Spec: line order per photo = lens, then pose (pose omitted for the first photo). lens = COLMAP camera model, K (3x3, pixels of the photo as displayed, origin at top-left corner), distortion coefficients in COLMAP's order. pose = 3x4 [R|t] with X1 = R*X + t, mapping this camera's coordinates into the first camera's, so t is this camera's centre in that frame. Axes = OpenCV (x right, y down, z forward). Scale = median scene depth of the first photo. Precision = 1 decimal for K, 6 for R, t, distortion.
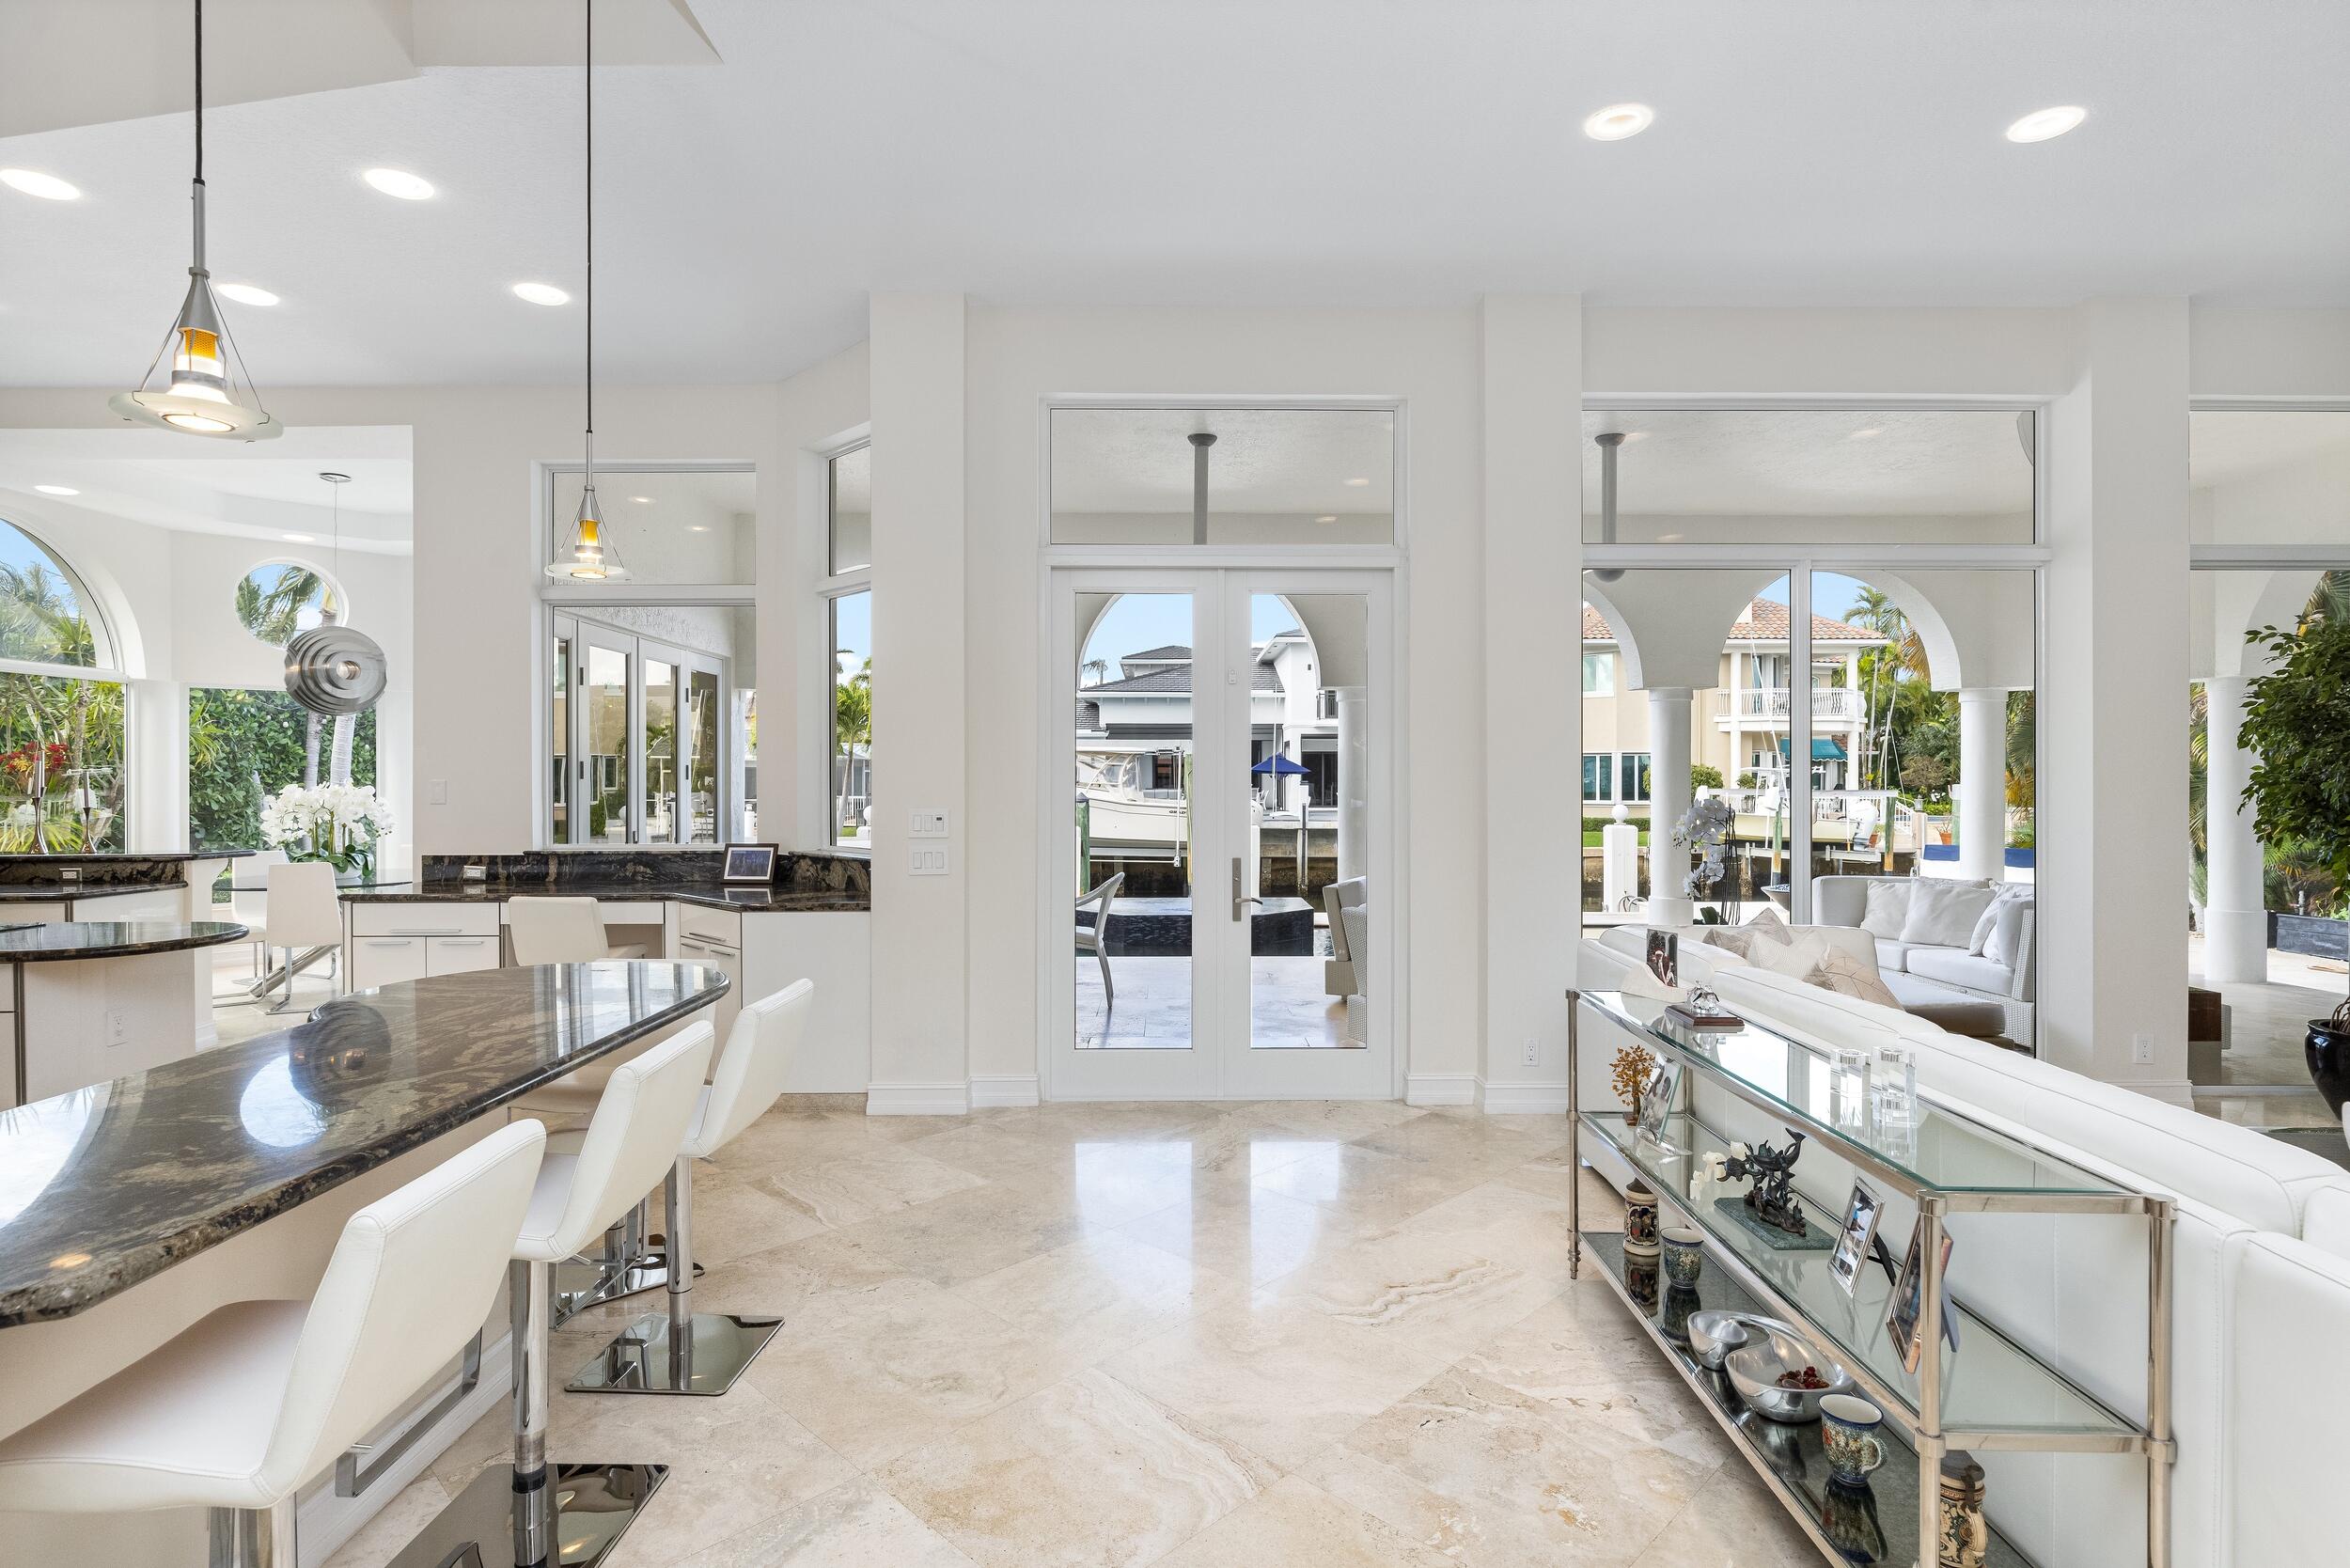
lens RADIAL K [[1183.7, 0, 1171.6], [0, 1183.7, 794.4], [0, 0, 1]] dist [0.002927, 0.000980]
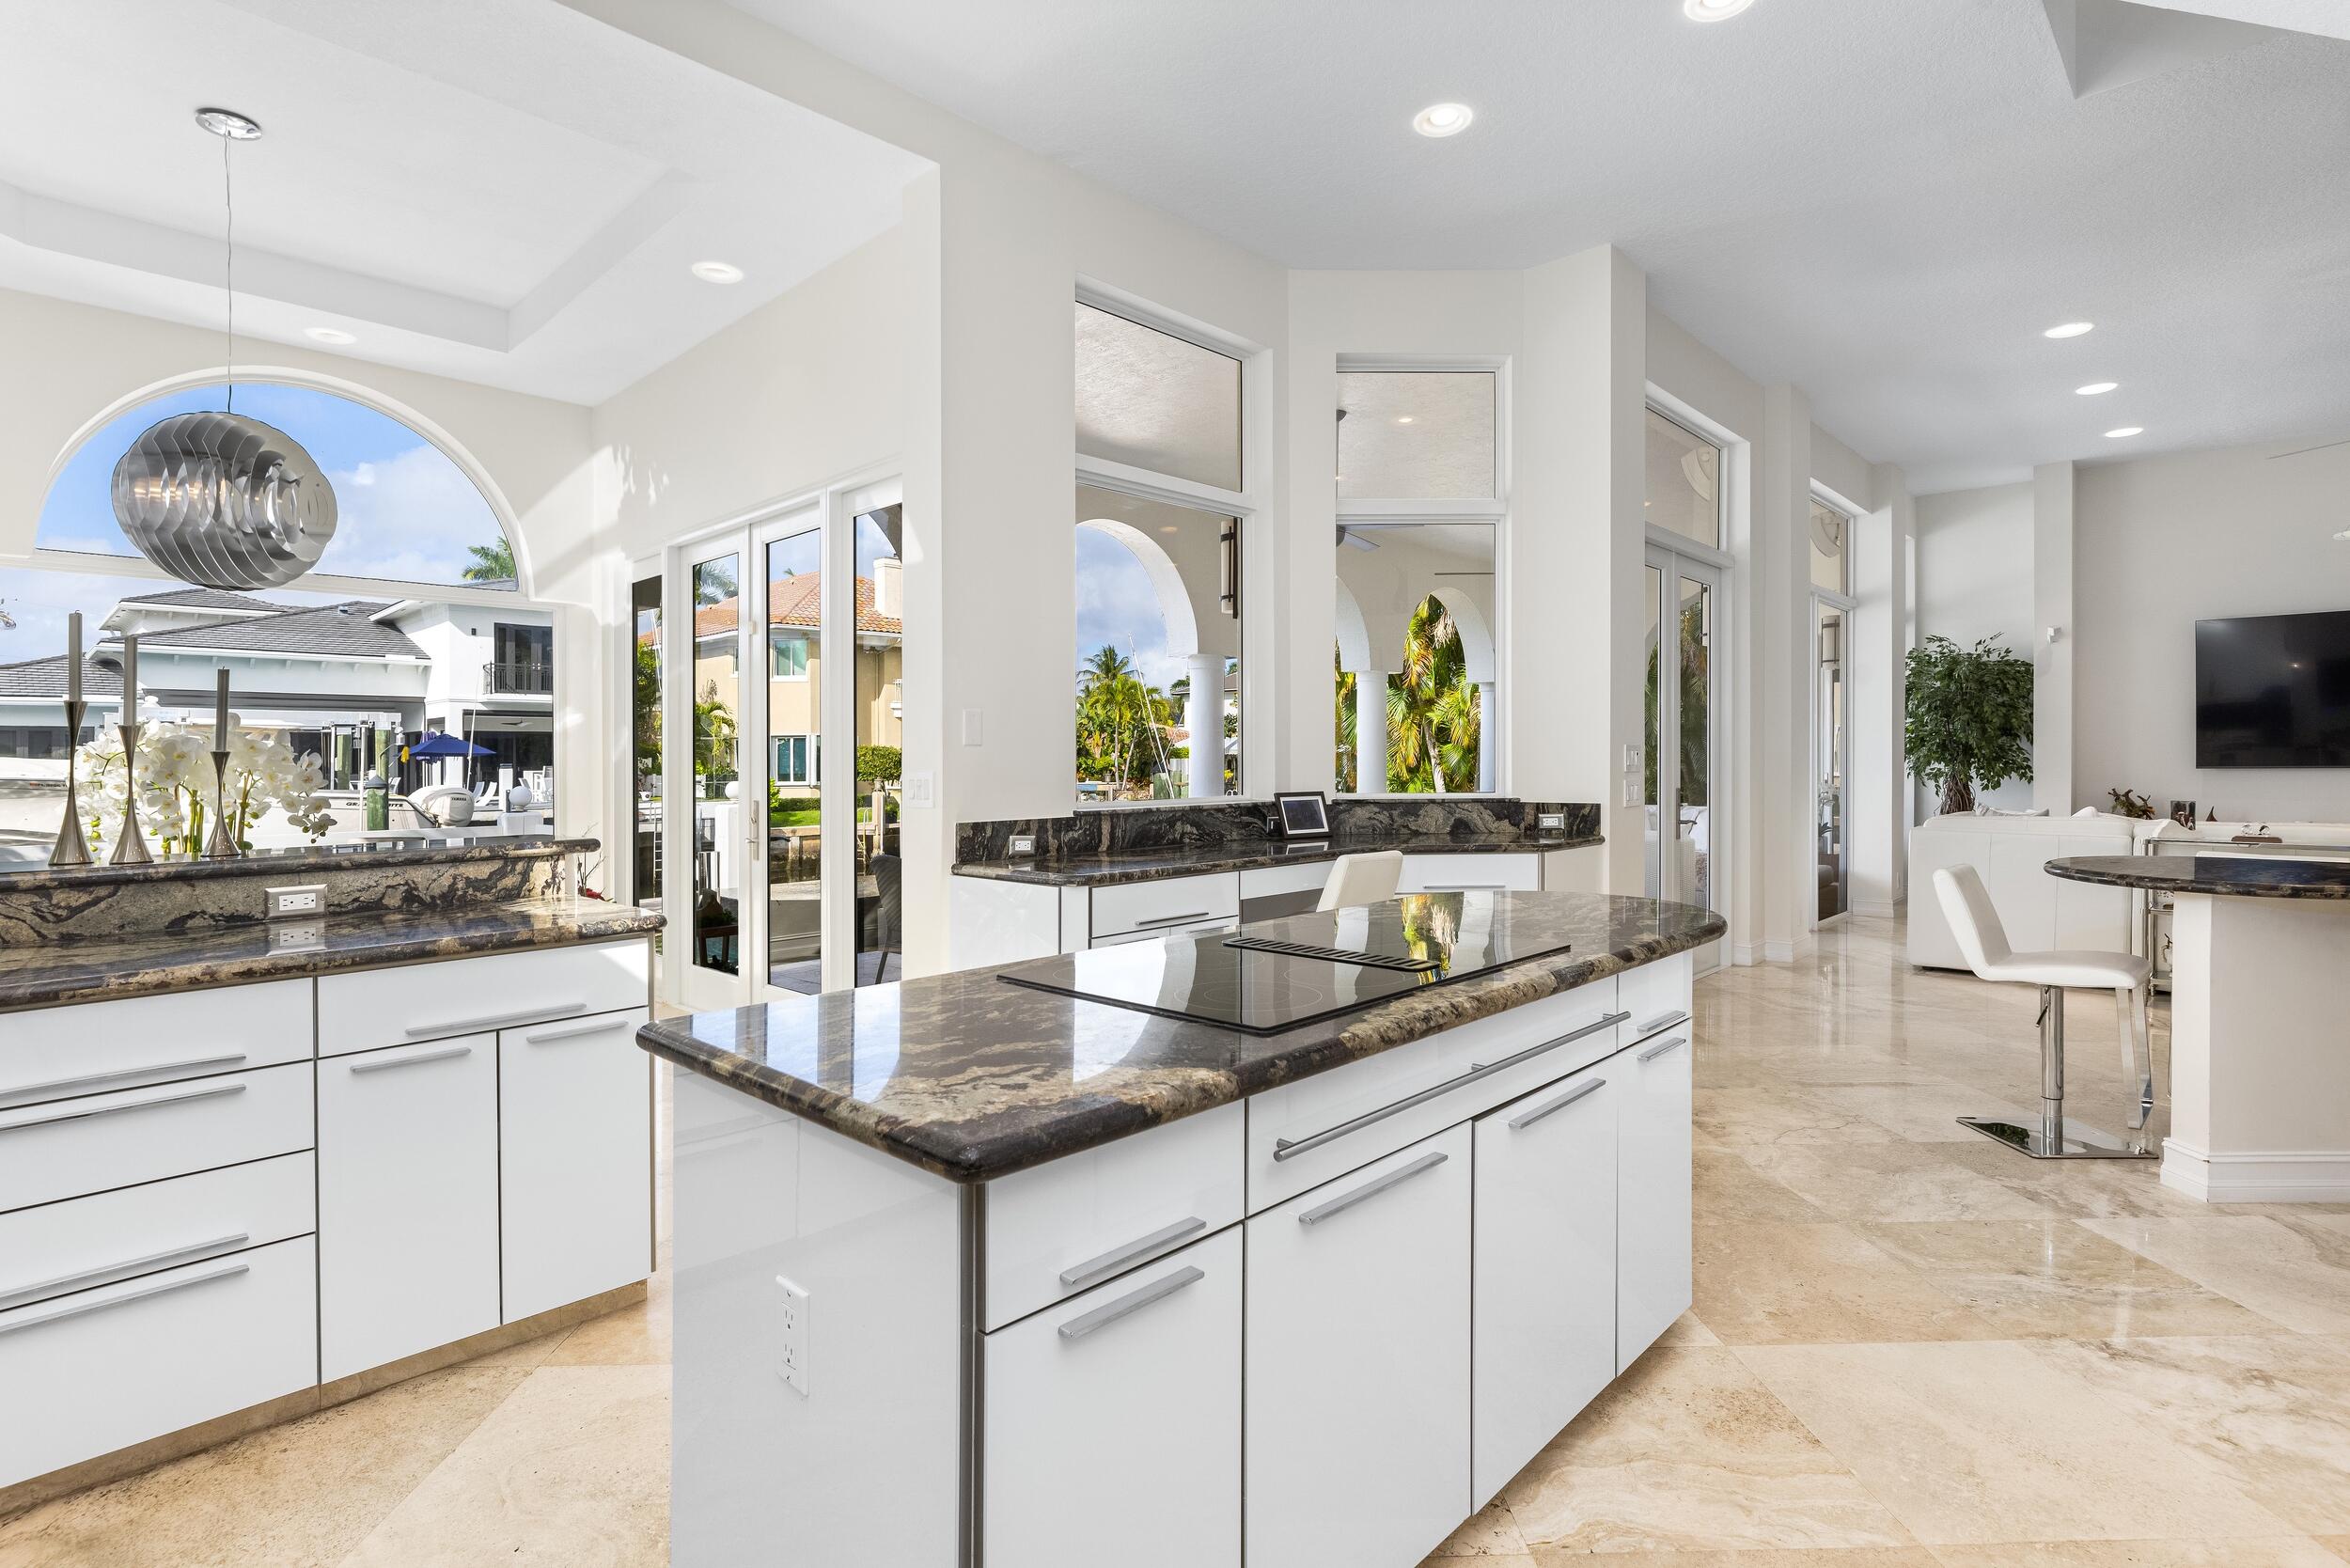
lens RADIAL K [[1138.8, 0, 1175.0], [0, 1138.8, 784.0], [0, 0, 1]] dist [0.002348, 0.000591]
pose [[0.691313, -0.017249, 0.722350, -0.997435], [0.015671, 0.999838, 0.008877, 0.025497], [-0.722386, 0.005183, 0.691471, 0.468428]]
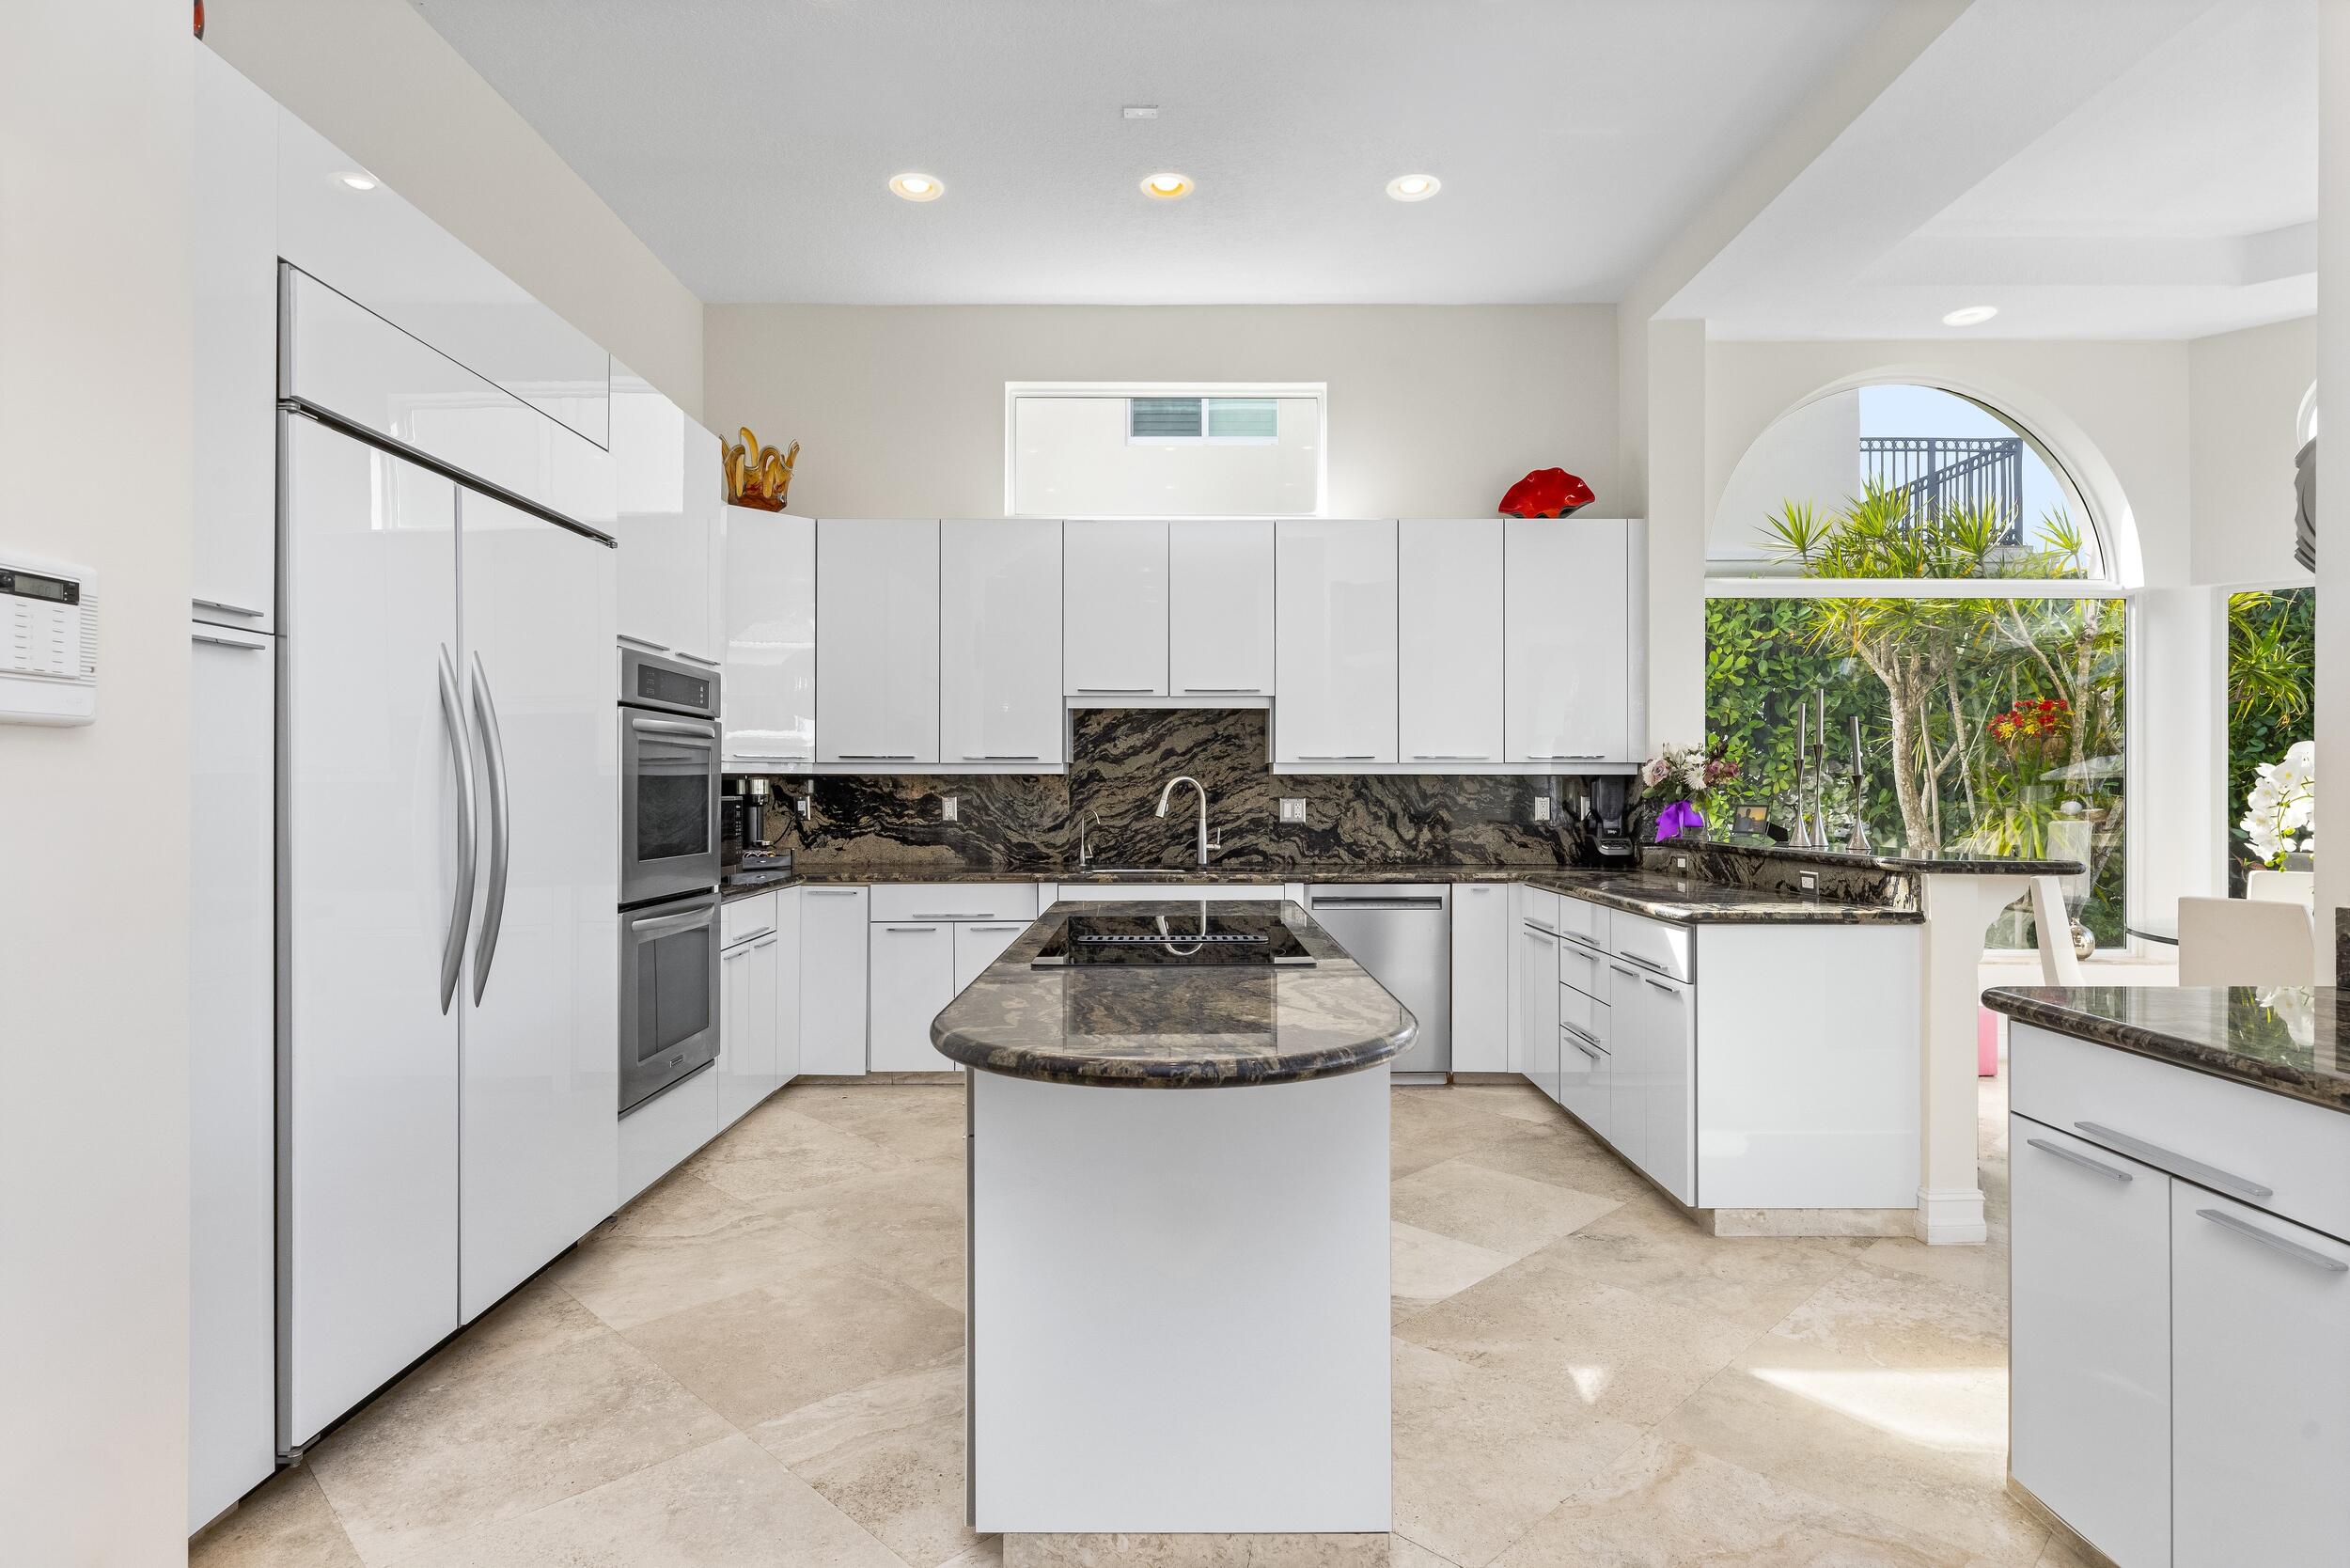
lens RADIAL K [[1247.4, 0, 1172.0], [0, 1247.4, 776.6], [0, 0, 1]] dist [0.000330, -0.000135]
pose [[0.001229, -0.005471, -0.999984, -0.277021], [-0.014992, 0.999873, -0.005489, 0.020903], [0.999887, 0.014999, 0.001147, 0.661589]]
